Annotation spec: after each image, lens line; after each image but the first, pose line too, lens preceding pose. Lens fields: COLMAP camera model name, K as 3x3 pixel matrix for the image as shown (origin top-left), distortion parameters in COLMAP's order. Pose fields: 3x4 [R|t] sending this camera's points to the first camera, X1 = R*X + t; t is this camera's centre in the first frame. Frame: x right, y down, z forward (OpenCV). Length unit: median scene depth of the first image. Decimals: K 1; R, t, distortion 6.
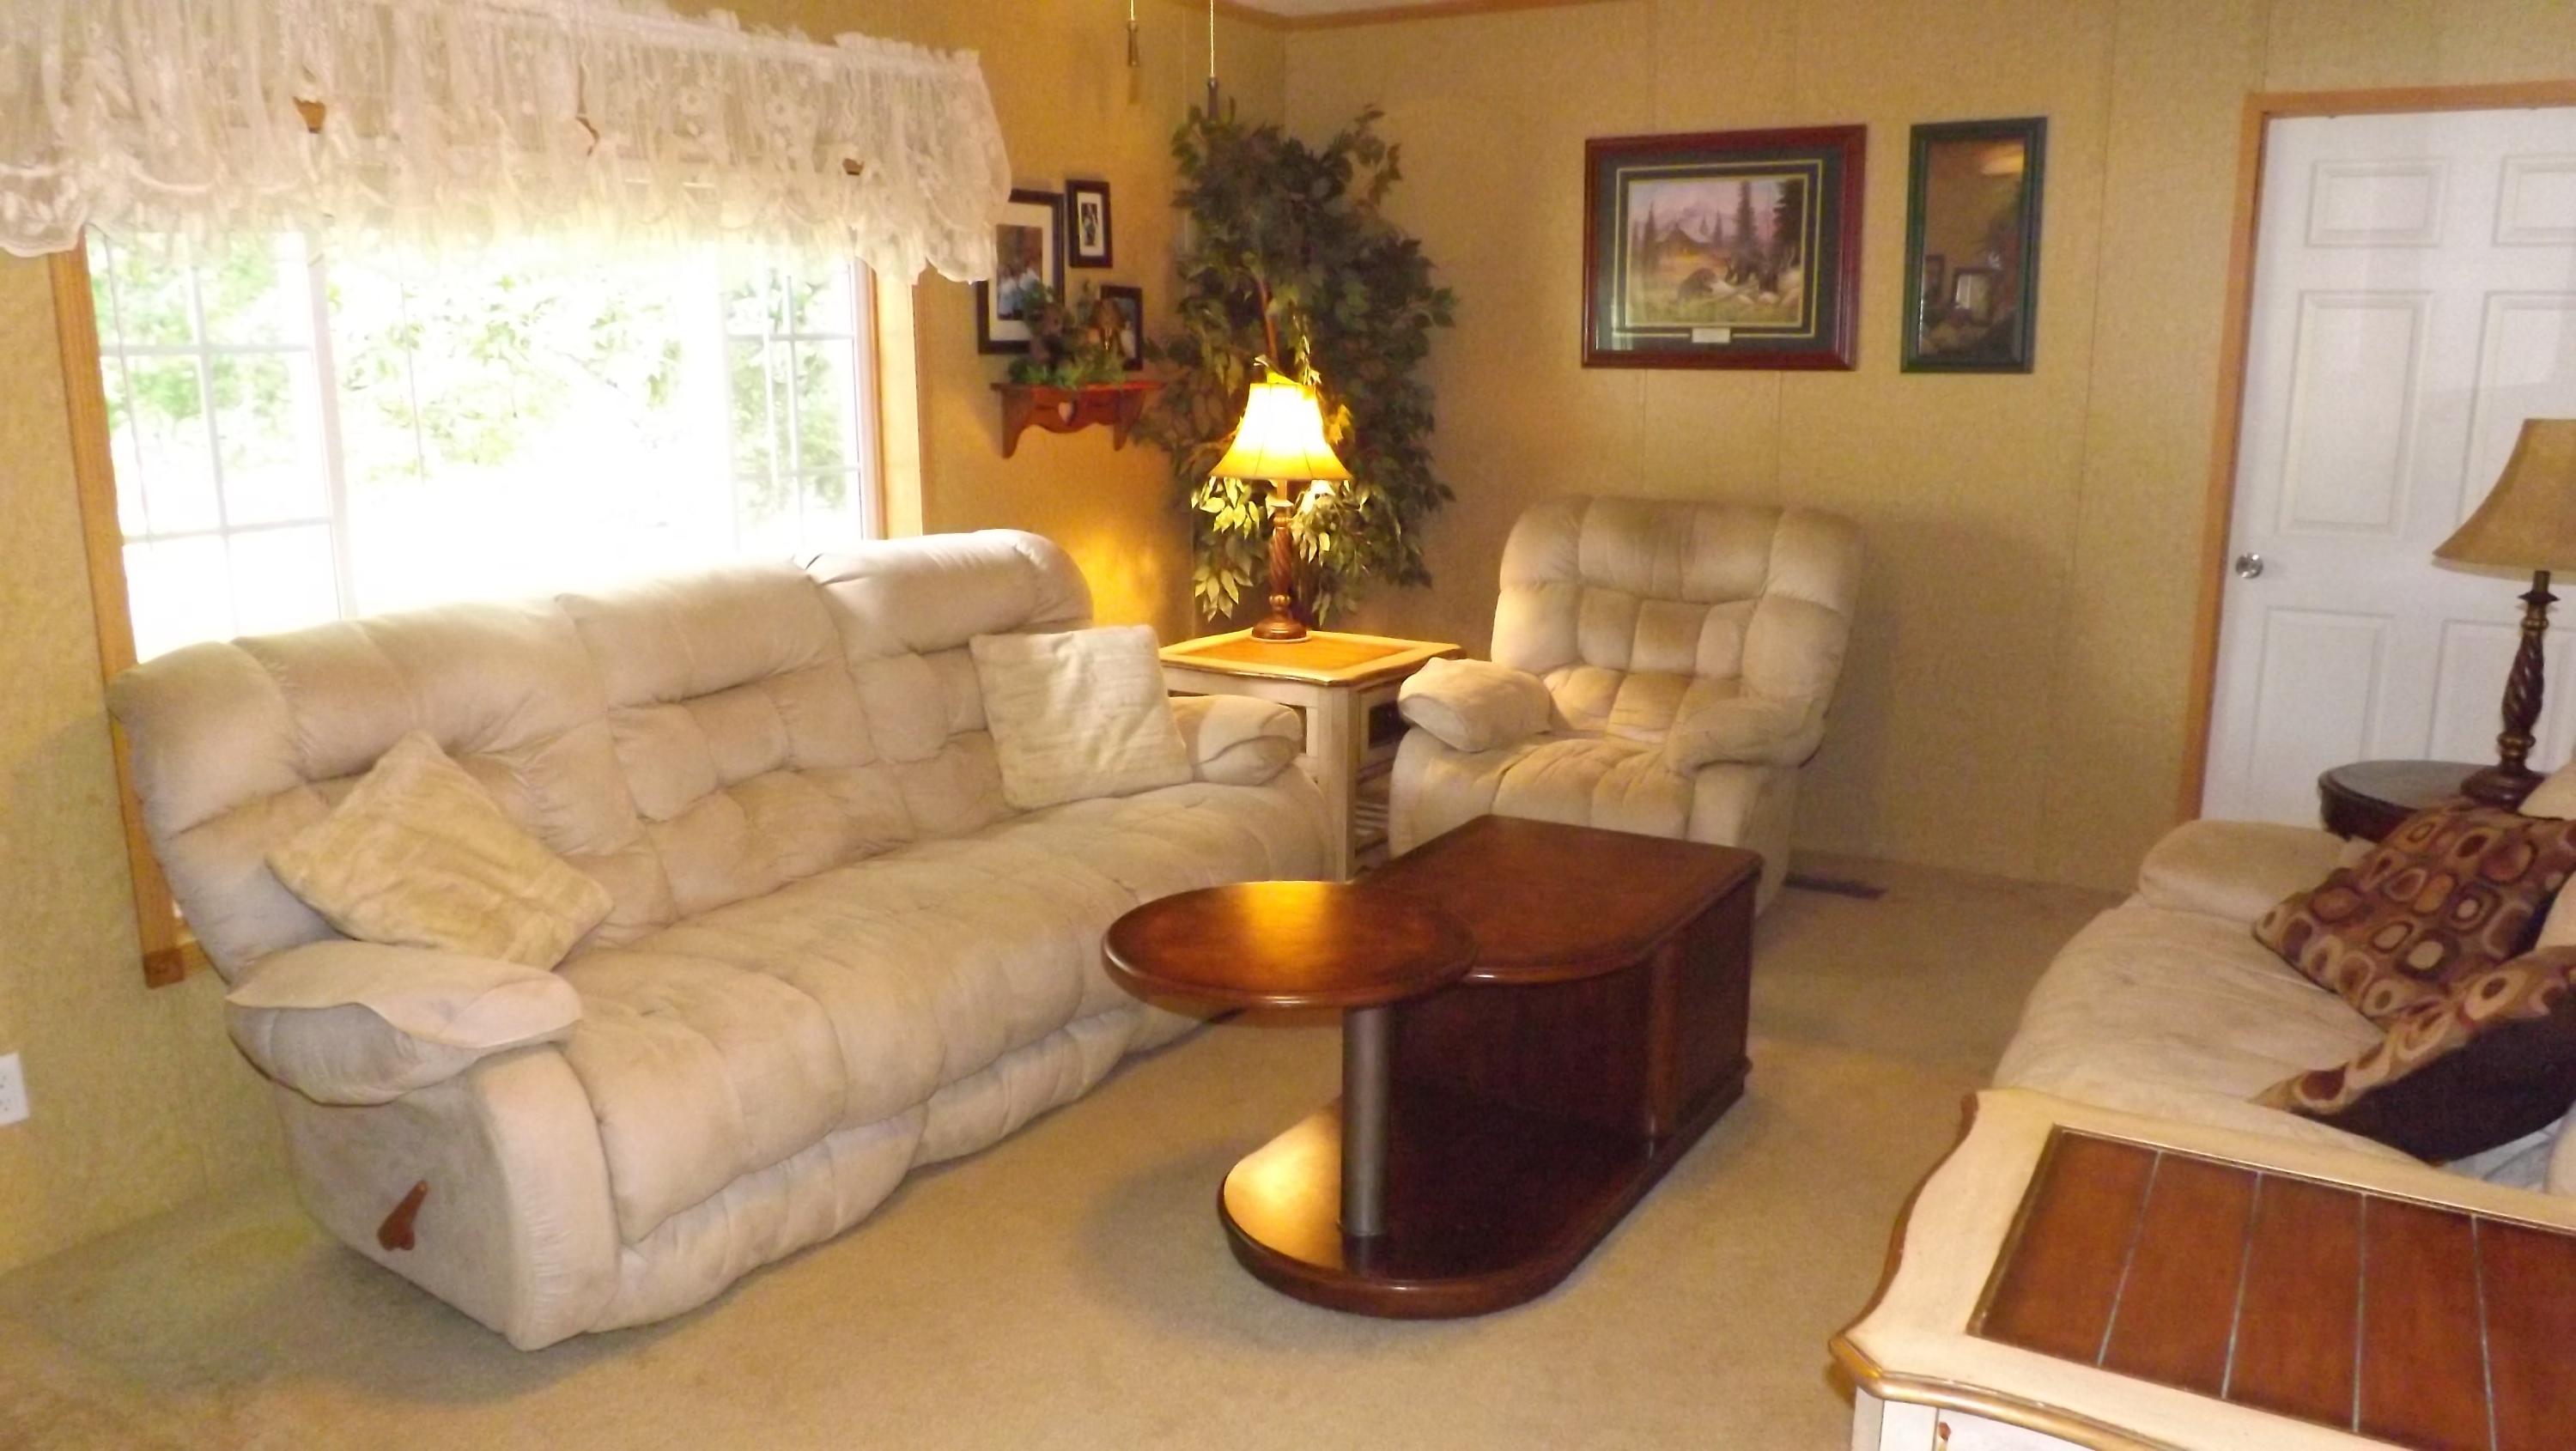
lens RADIAL K [[1878.6, 0, 1289.1], [0, 1878.6, 738.0], [0, 0, 1]] dist [-0.066987, 0.024849]
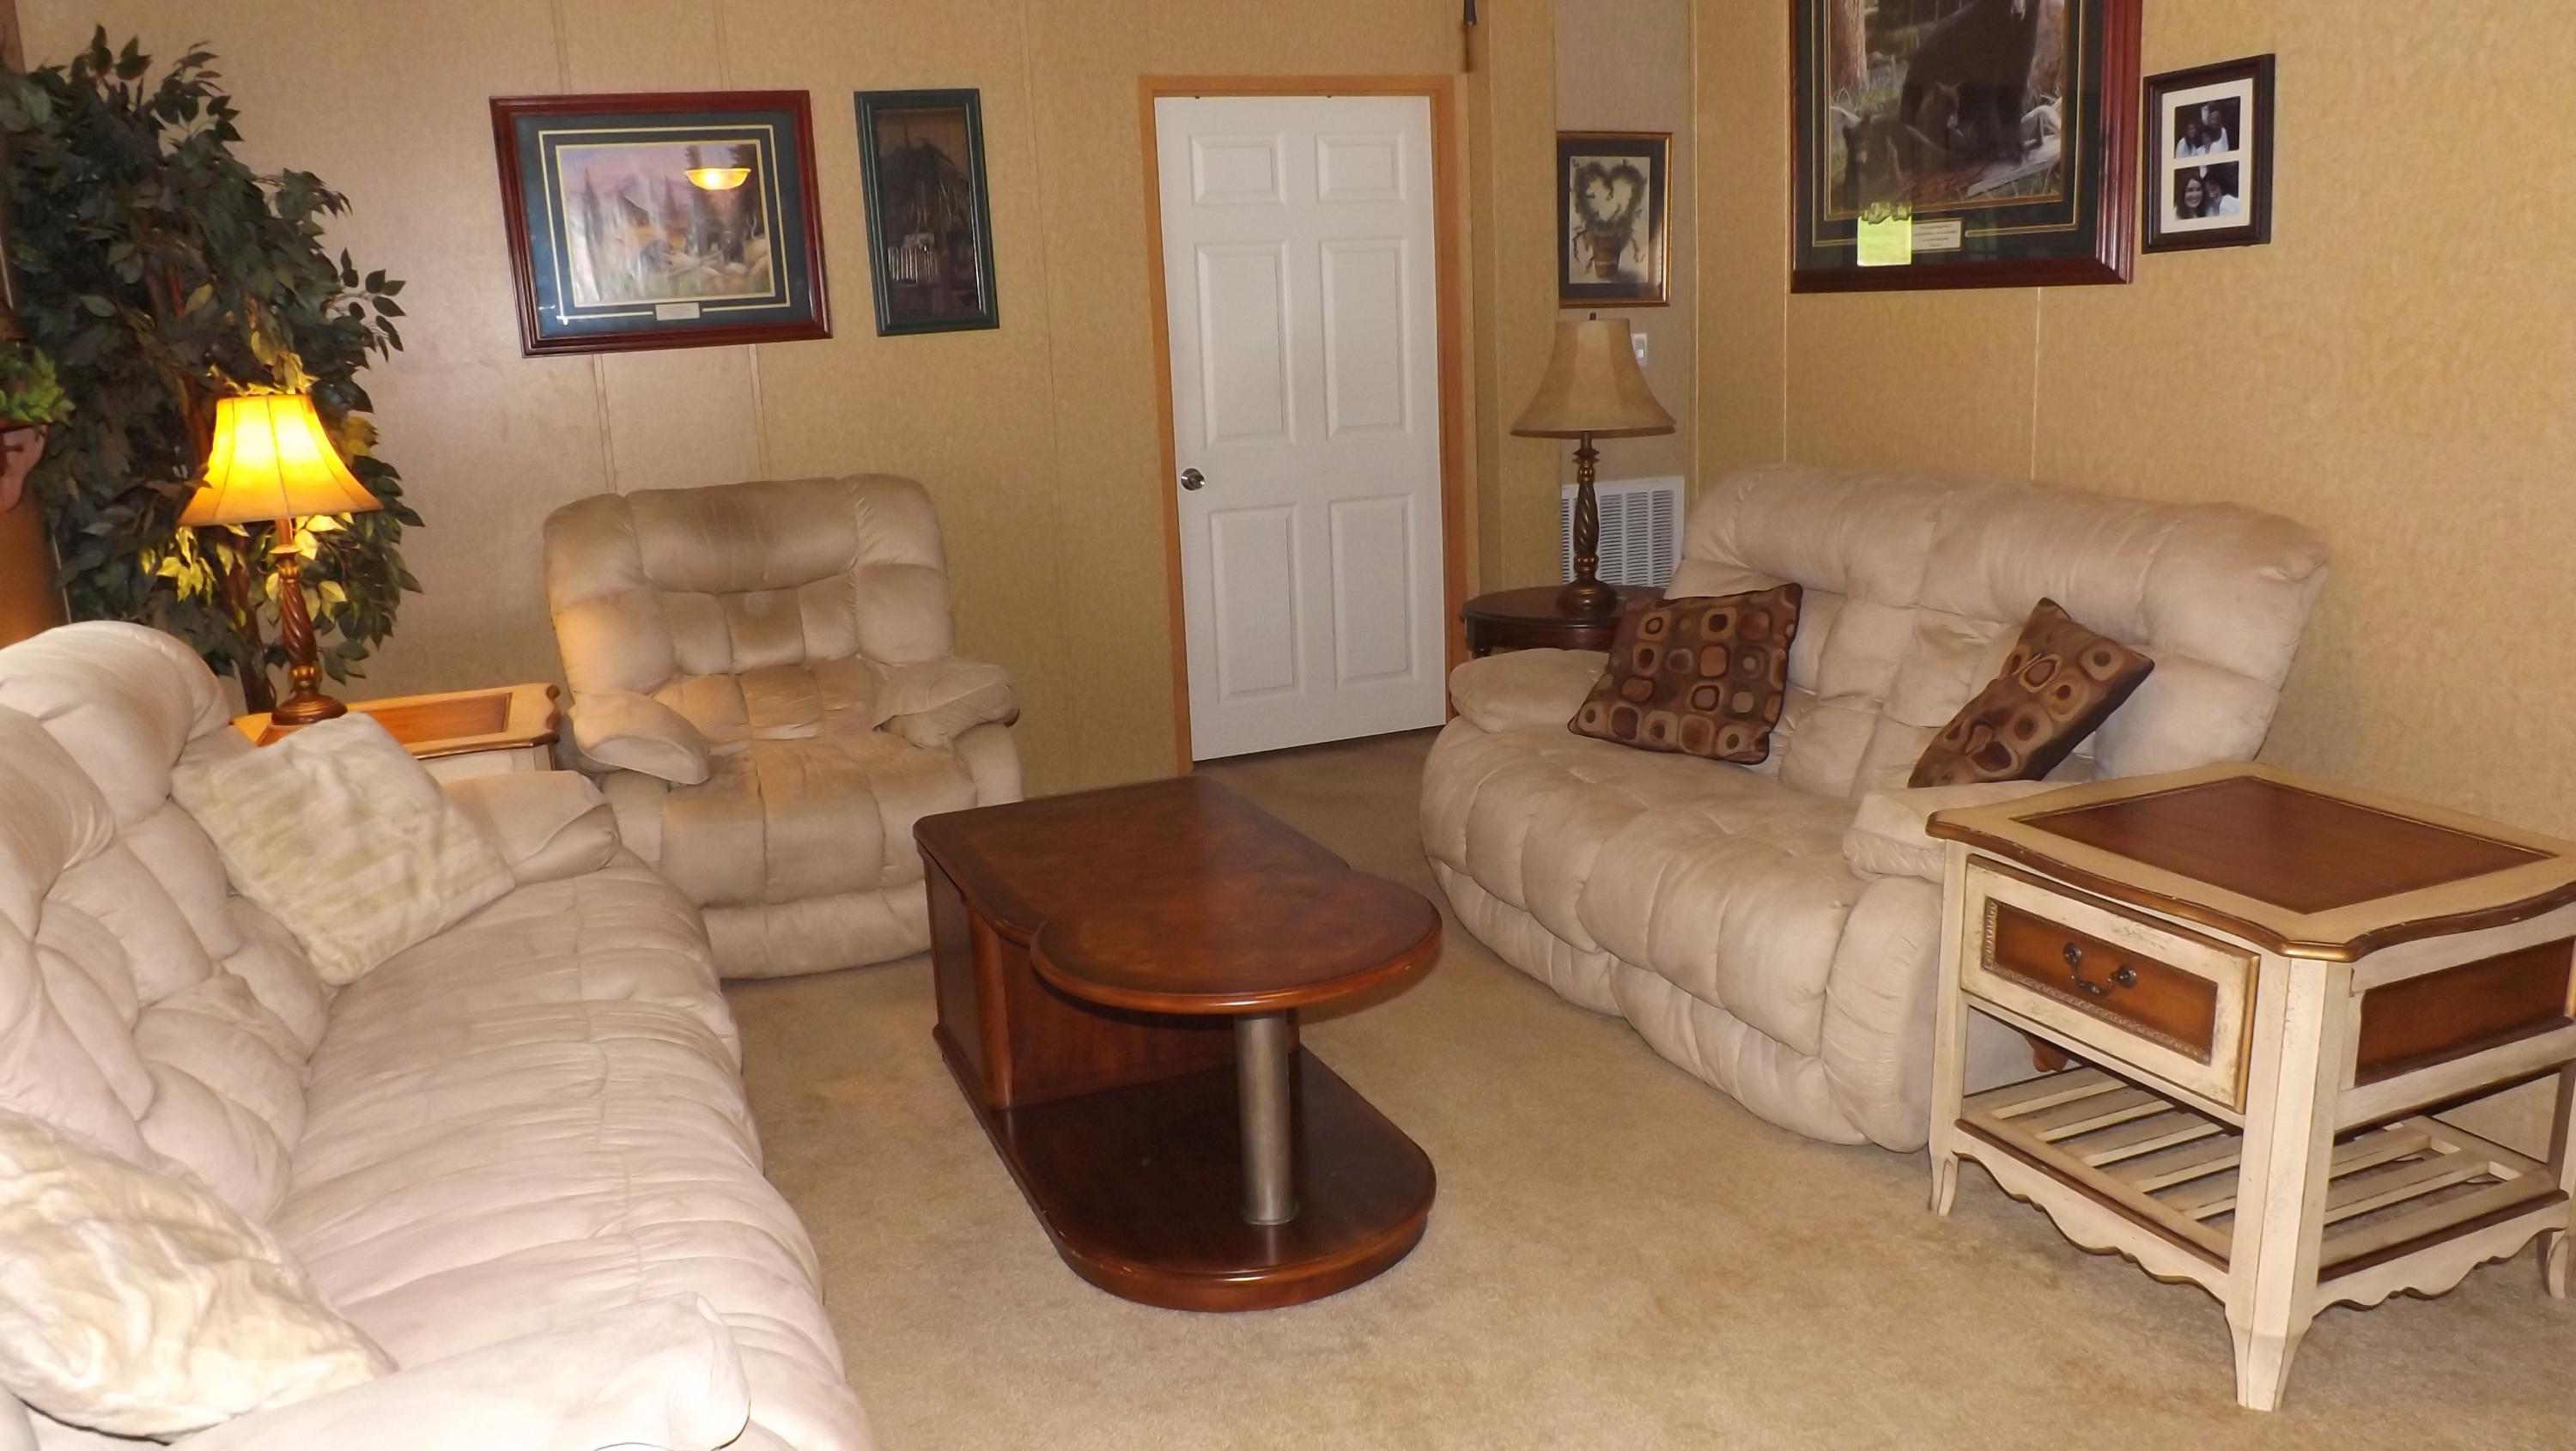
lens RADIAL K [[1878.6, 0, 1295.1], [0, 1878.6, 715.5], [0, 0, 1]] dist [-0.066987, 0.024849]
pose [[0.593574, -0.203315, 0.778673, -0.367398], [0.213093, 0.972734, 0.091547, -0.039604], [-0.776055, 0.111590, 0.620715, 0.212324]]
